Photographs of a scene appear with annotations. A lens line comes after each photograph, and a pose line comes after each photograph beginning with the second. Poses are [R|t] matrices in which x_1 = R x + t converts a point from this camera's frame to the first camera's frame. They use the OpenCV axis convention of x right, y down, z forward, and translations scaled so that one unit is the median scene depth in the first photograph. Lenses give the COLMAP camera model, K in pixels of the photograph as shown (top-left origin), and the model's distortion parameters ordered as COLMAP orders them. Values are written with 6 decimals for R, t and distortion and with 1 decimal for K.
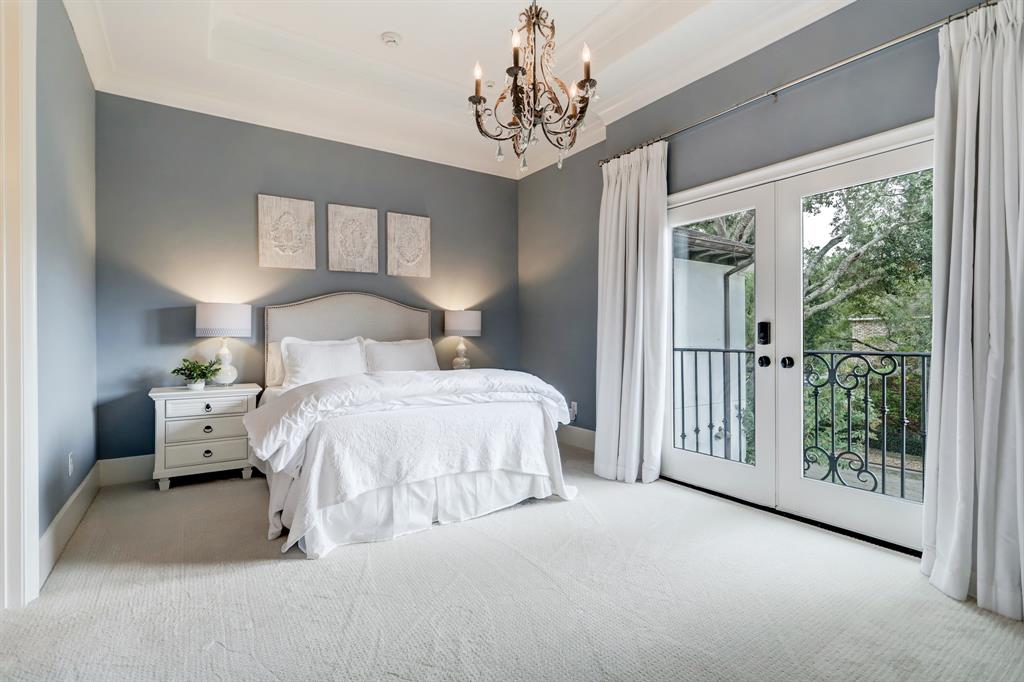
lens RADIAL K [[502.1, 0, 509.8], [0, 502.1, 337.0], [0, 0, 1]] dist [-0.003376, -0.000155]
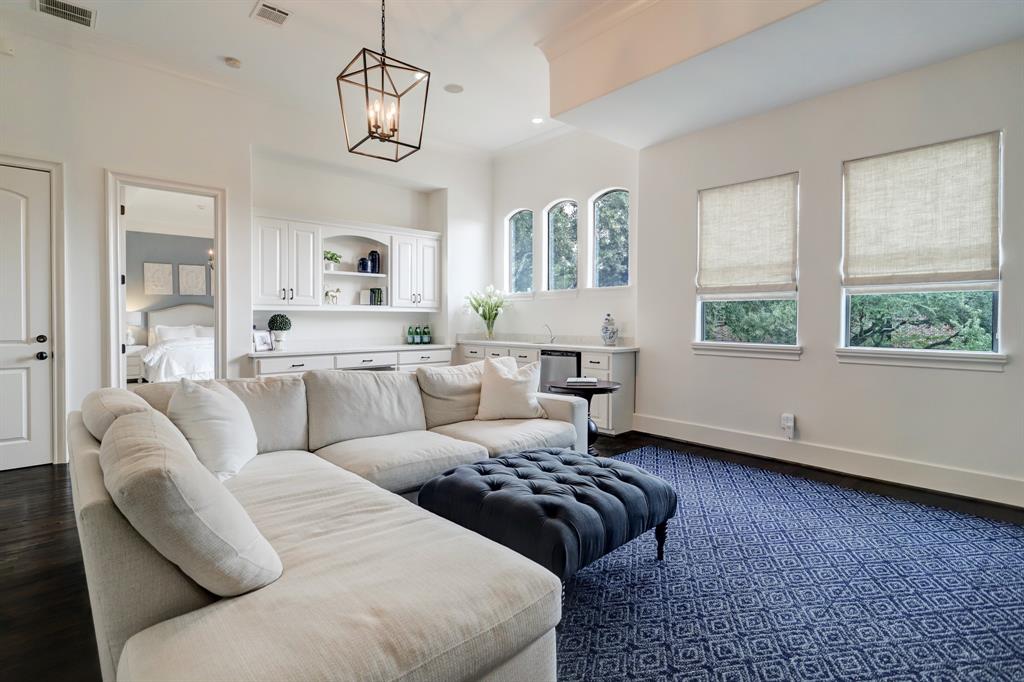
lens RADIAL K [[502.1, 0, 515.2], [0, 502.1, 334.5], [0, 0, 1]] dist [-0.003376, -0.000155]
pose [[0.986487, -0.000653, 0.163840, 0.812436], [-0.002789, 0.999780, 0.020782, -0.009002], [-0.163817, -0.020958, 0.986268, -1.573035]]
